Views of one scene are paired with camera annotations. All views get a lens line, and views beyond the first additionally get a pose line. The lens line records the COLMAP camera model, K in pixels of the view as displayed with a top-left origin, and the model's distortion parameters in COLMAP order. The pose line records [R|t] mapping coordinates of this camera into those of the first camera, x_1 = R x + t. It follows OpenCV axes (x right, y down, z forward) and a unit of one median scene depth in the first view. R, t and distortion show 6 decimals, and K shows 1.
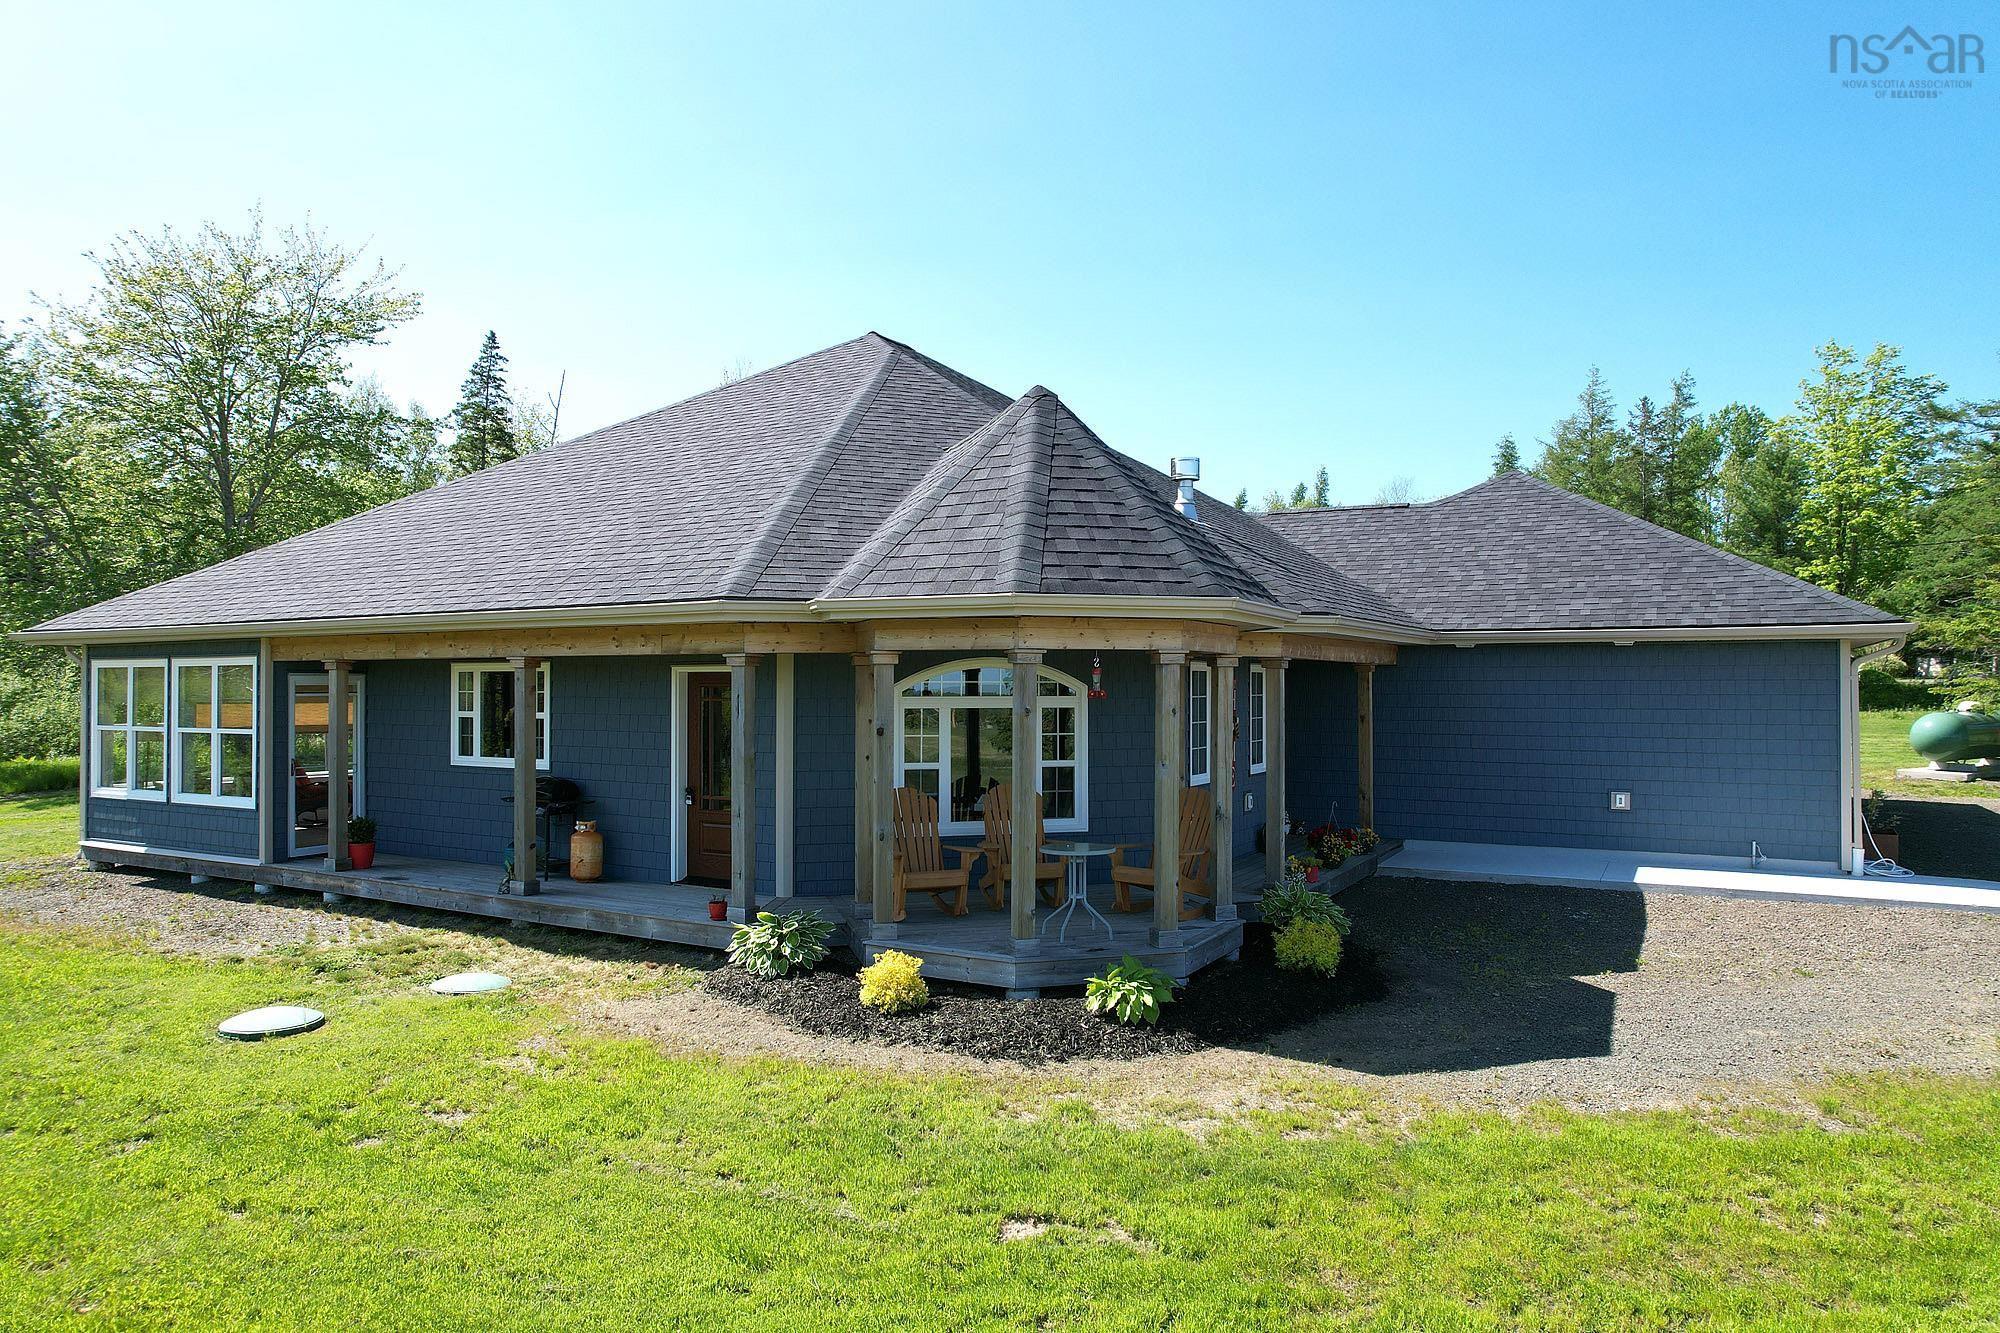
lens RADIAL K [[1251.4, 0, 1000.0], [0, 1251.4, 666.5], [0, 0, 1]] dist [-0.065759, 0.048890]
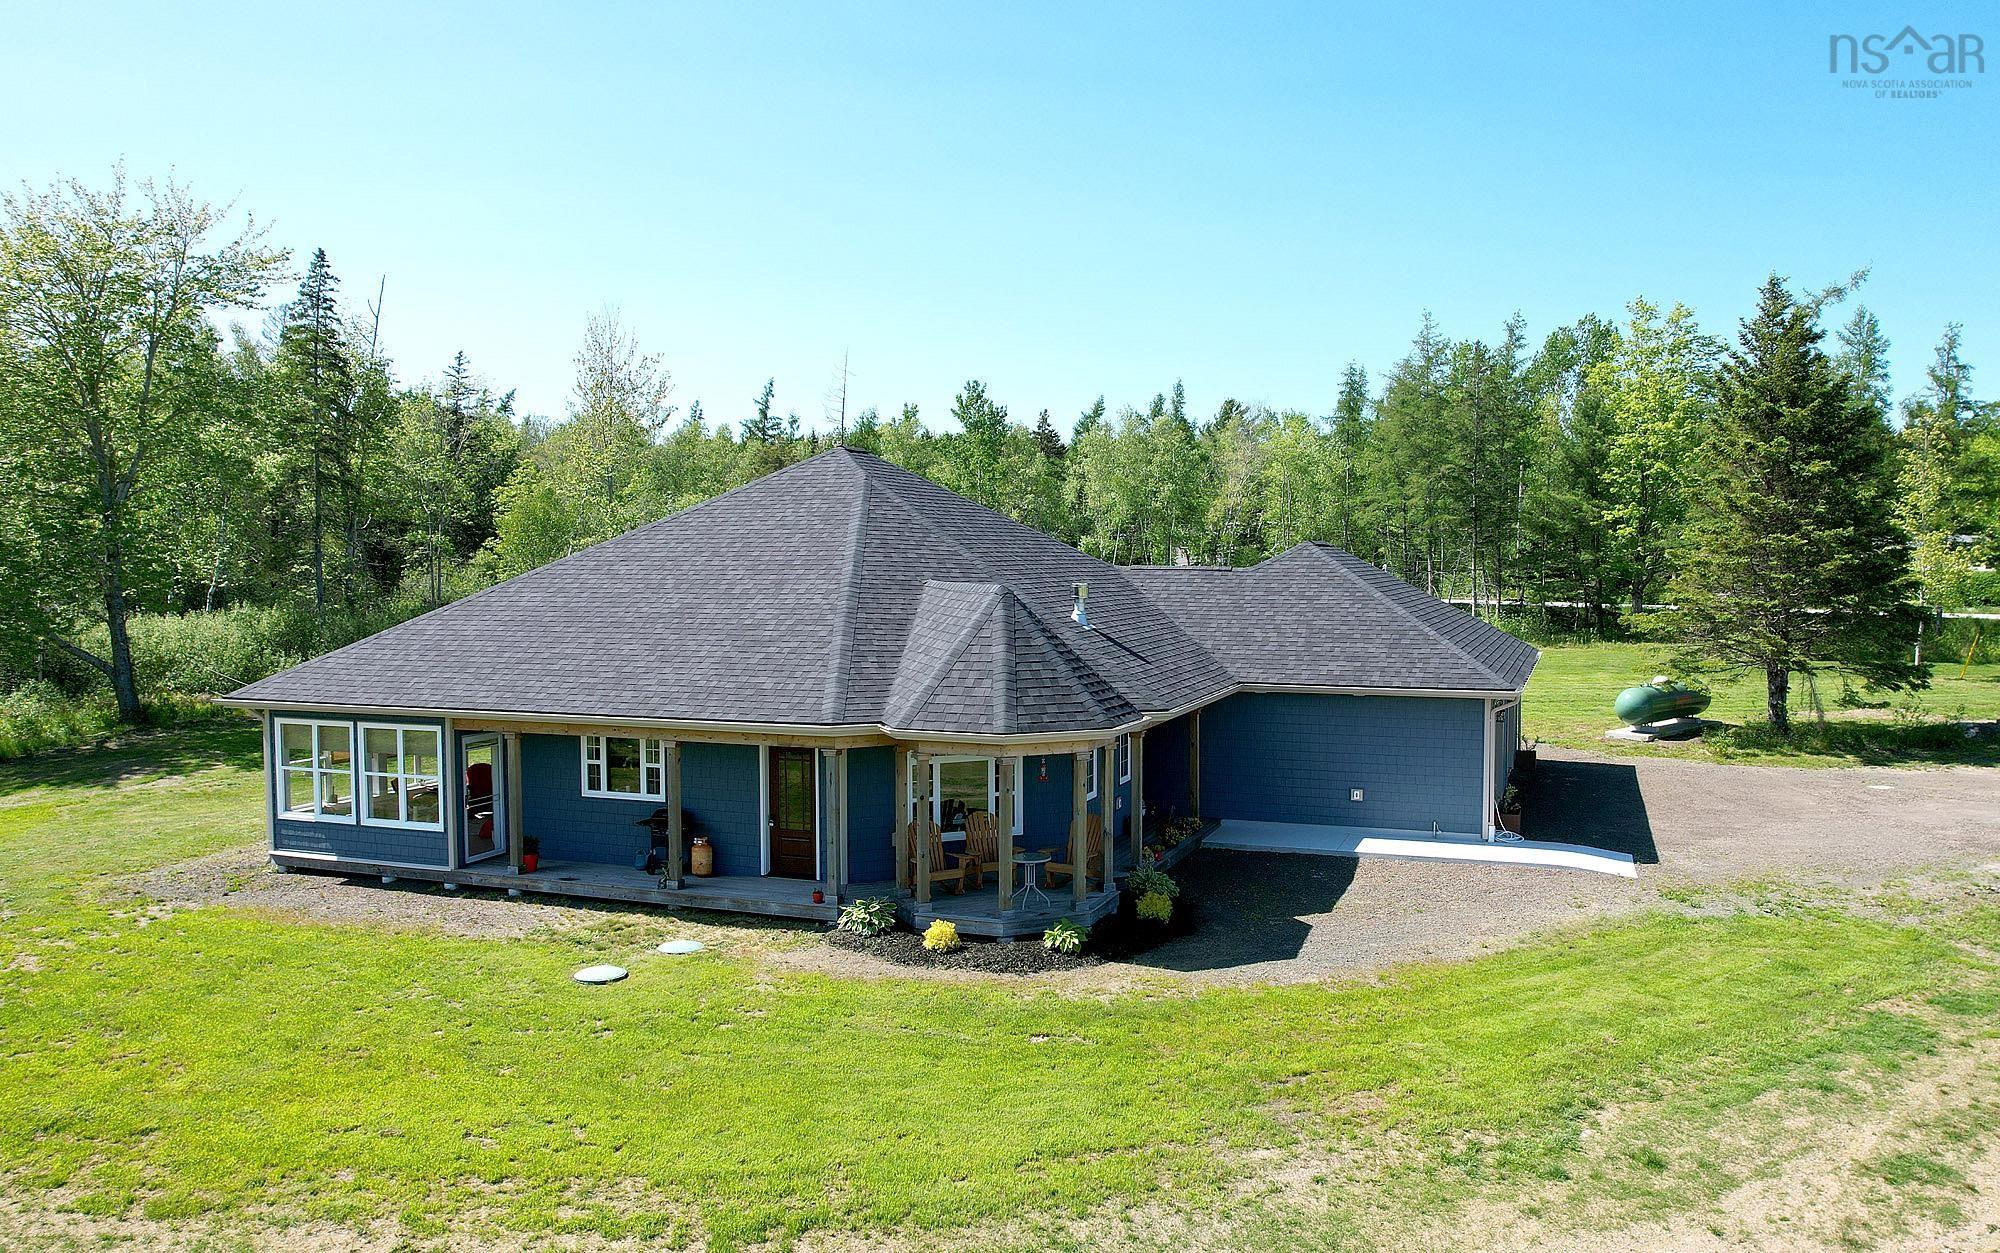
lens RADIAL K [[1396.7, 0, 1049.1], [0, 1396.7, 627.1], [0, 0, 1]] dist [-0.040348, -0.001009]
pose [[0.987454, -0.008212, 0.157694, -0.193499], [-0.000459, 0.998493, 0.054871, -0.254774], [-0.157907, -0.054255, 0.985962, -0.835414]]
